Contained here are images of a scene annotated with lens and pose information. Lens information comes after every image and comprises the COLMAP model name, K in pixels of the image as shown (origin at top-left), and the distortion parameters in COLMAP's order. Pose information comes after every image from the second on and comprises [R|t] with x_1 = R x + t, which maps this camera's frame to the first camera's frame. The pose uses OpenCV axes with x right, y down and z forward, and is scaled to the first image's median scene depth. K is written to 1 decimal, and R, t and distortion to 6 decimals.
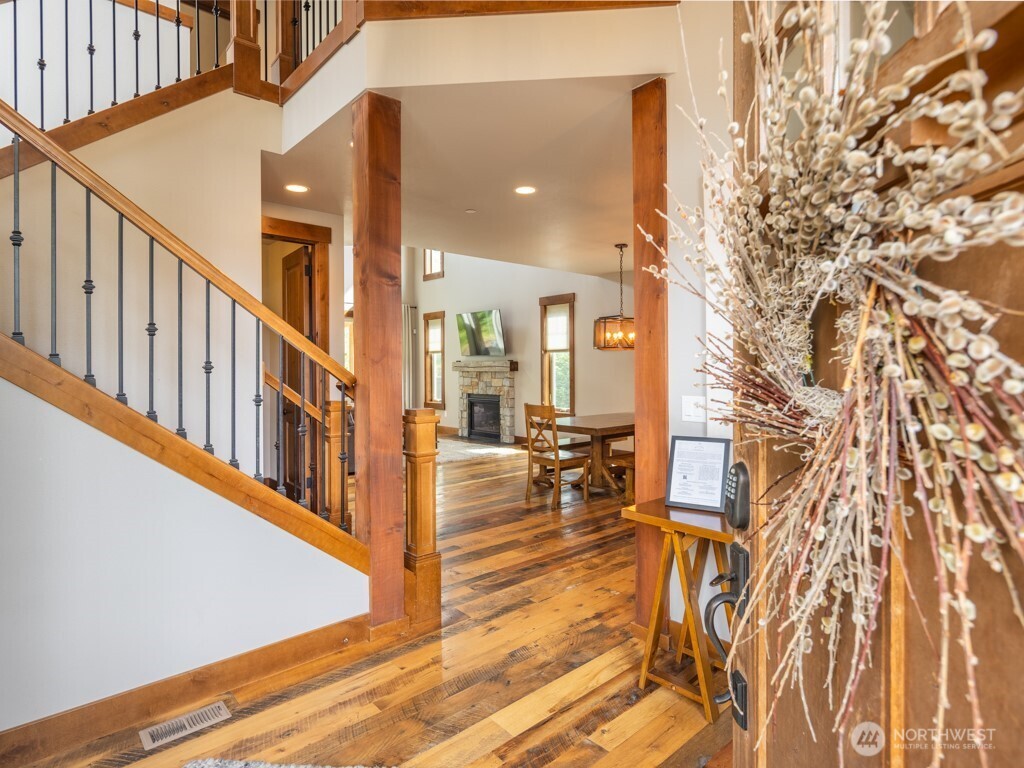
lens RADIAL K [[565.1, 0, 513.1], [0, 565.1, 374.5], [0, 0, 1]] dist [-0.000529, -0.004104]
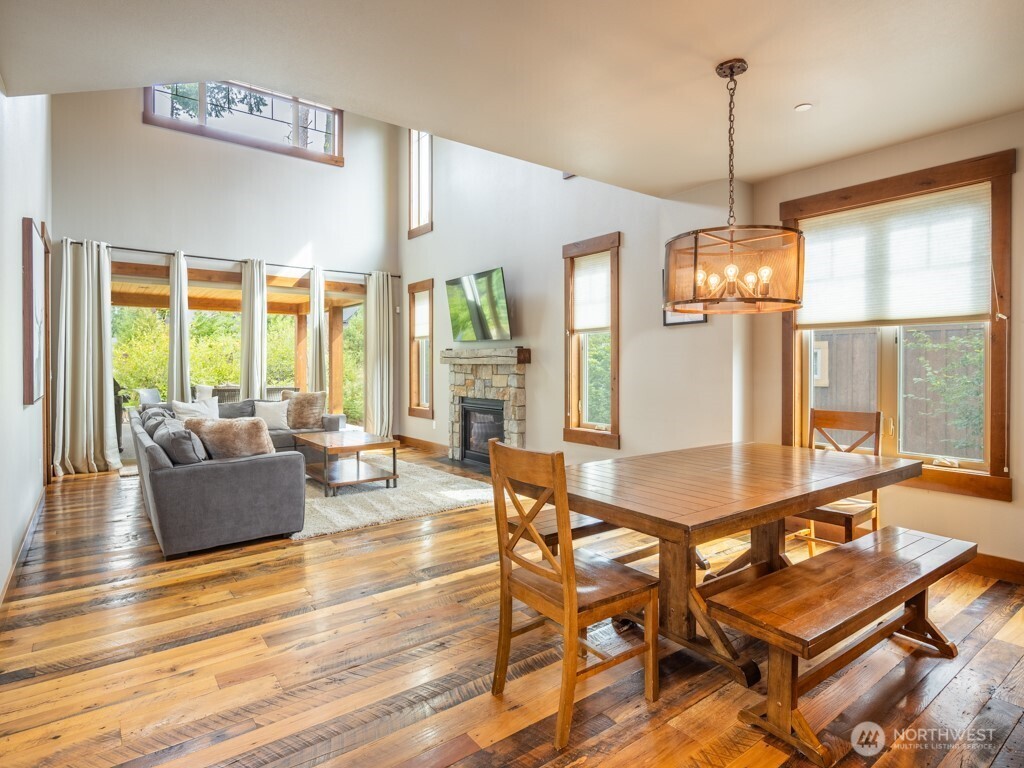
lens RADIAL K [[565.1, 0, 515.3], [0, 565.1, 373.6], [0, 0, 1]] dist [-0.000529, -0.004104]
pose [[0.997440, 0.005916, -0.071263, 0.034766], [-0.005593, 0.999973, 0.004730, 0.002245], [0.071289, -0.004319, 0.997446, 0.333223]]
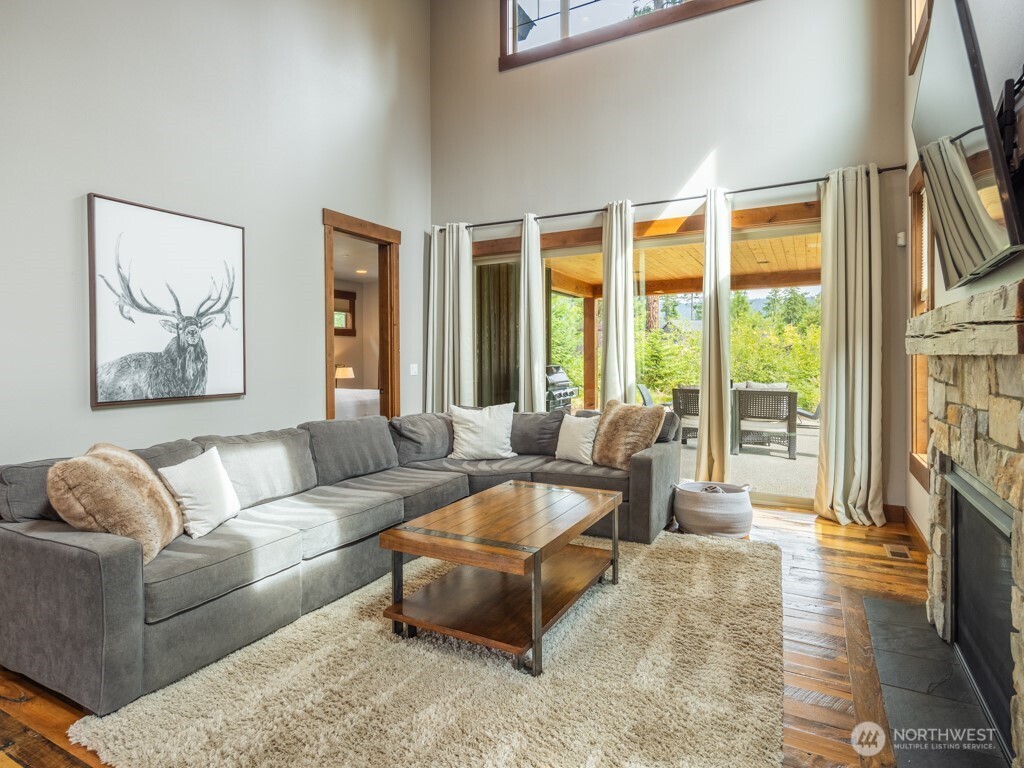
lens RADIAL K [[565.1, 0, 490.4], [0, 565.1, 369.1], [0, 0, 1]] dist [-0.000529, -0.004104]
pose [[0.330982, 0.020313, -0.943419, 0.078122], [-0.006915, 0.999794, 0.019101, -0.003142], [0.943612, 0.000201, 0.331054, 0.771767]]
